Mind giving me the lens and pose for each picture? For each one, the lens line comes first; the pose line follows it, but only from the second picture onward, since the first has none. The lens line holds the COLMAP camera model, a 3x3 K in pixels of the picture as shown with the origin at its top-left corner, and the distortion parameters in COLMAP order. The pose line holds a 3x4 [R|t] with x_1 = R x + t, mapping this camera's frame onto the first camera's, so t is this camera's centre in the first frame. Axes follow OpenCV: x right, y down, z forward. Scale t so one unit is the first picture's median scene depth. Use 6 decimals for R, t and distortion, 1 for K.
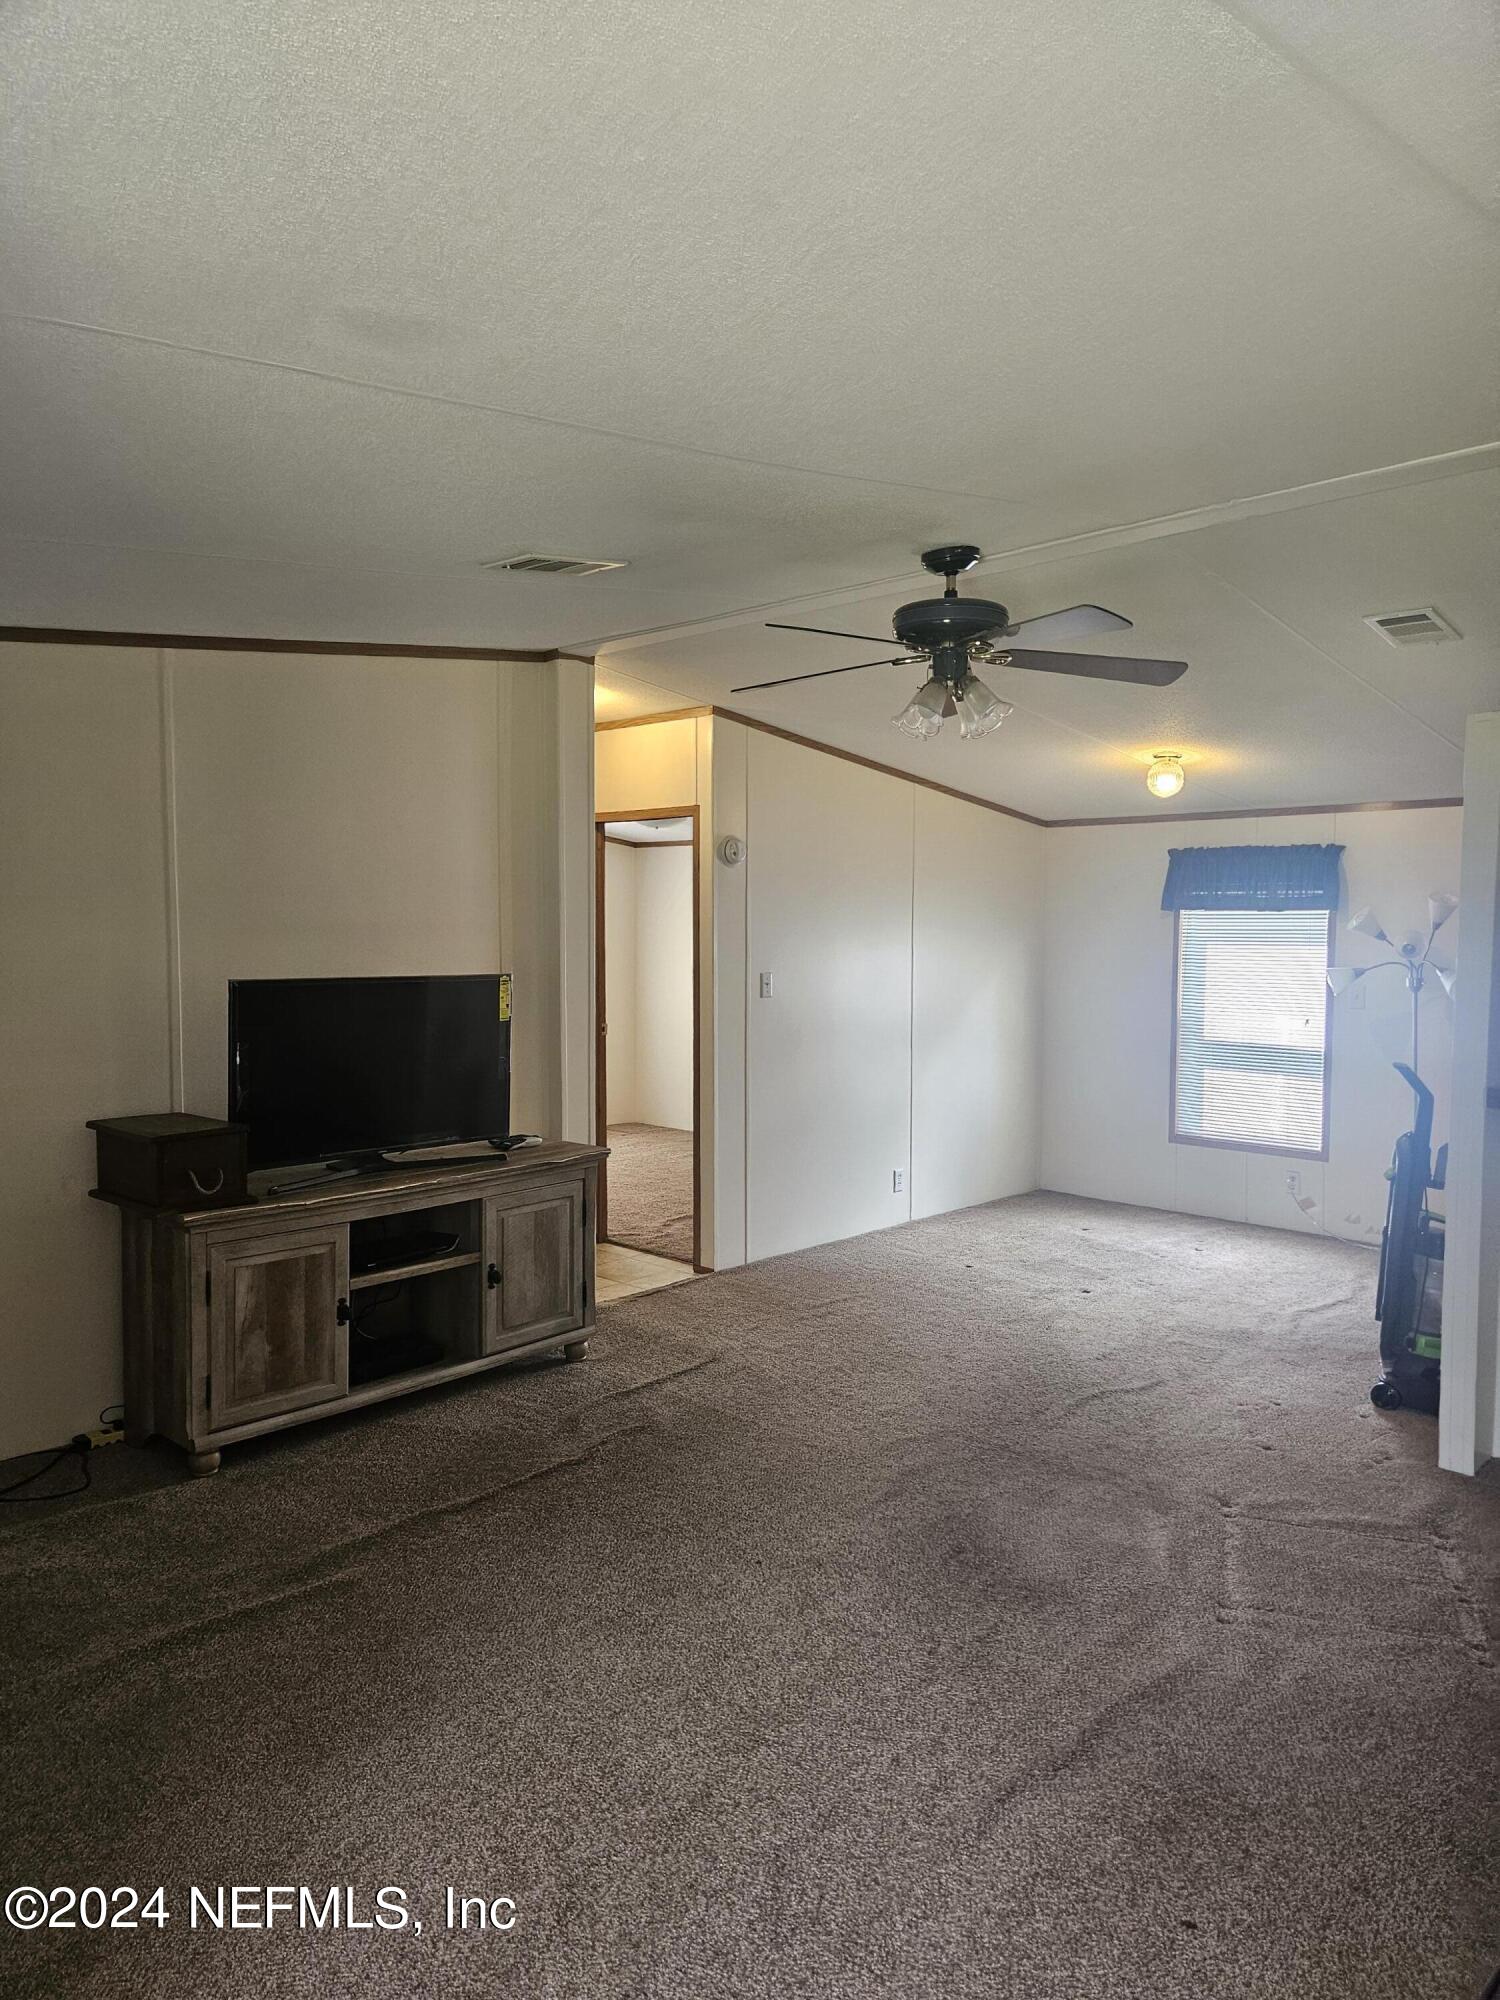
lens RADIAL K [[1388.7, 0, 758.0], [0, 1388.7, 992.1], [0, 0, 1]] dist [0.082316, -0.071751]
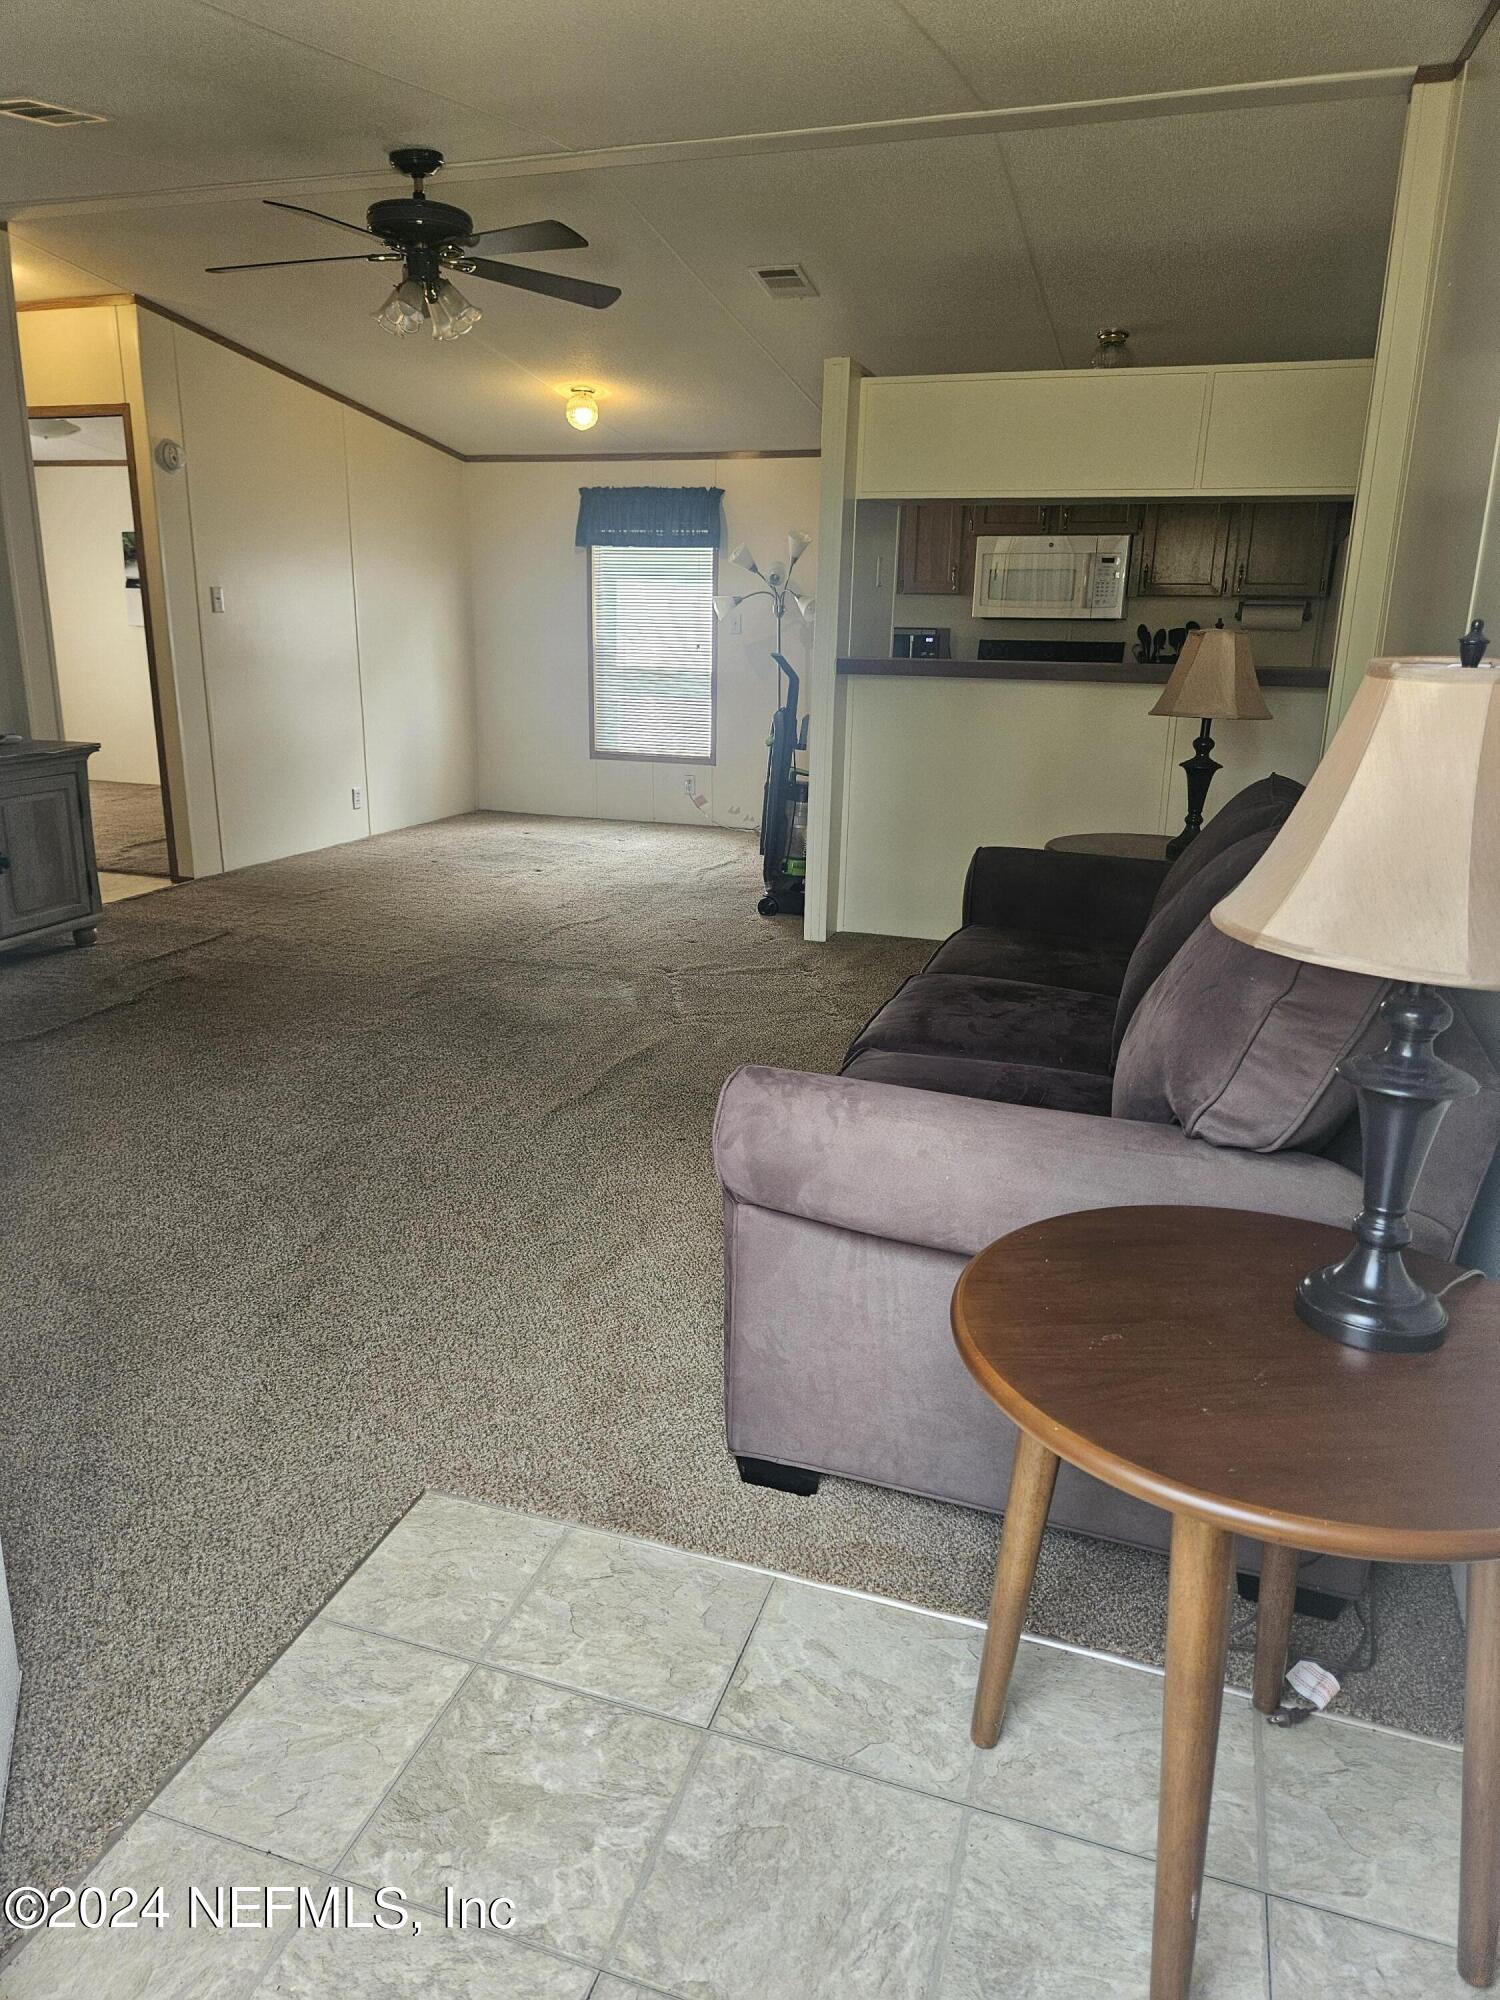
lens RADIAL K [[1388.7, 0, 758.0], [0, 1388.7, 992.1], [0, 0, 1]] dist [0.082316, -0.071751]
pose [[0.905748, -0.102709, 0.411183, -0.114238], [0.012417, 0.976205, 0.216493, 0.072330], [-0.423634, -0.190983, 0.885471, -0.182371]]
